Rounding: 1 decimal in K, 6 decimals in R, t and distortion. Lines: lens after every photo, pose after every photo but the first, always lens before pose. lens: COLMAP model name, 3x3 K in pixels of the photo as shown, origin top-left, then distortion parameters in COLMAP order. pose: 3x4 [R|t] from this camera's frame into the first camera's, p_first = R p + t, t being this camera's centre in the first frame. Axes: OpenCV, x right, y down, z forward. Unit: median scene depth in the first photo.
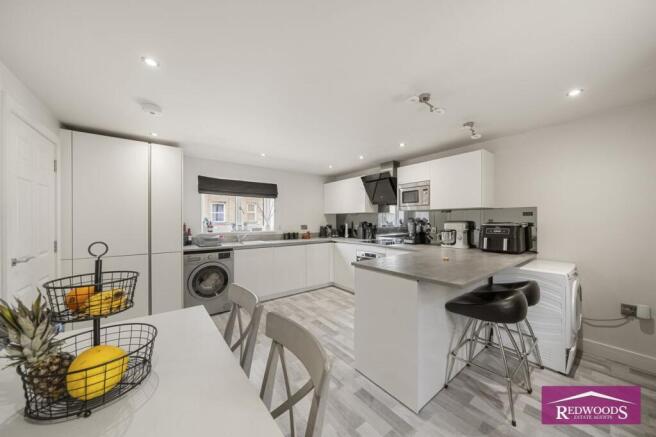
lens RADIAL K [[228.3, 0, 328.3], [0, 228.3, 219.7], [0, 0, 1]] dist [0.009574, 0.000002]
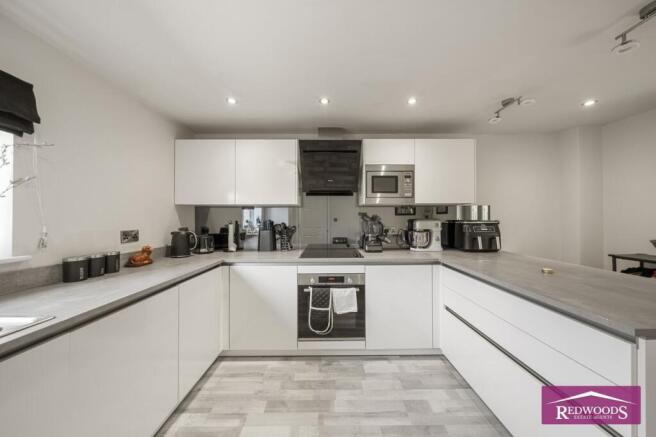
lens RADIAL K [[228.3, 0, 329.1], [0, 228.3, 215.8], [0, 0, 1]] dist [0.009574, 0.000002]
pose [[0.600450, 0.011293, 0.799583, -0.273388], [0.000049, 0.999900, -0.014159, 0.005469], [-0.799663, 0.008541, 0.600389, 0.651084]]
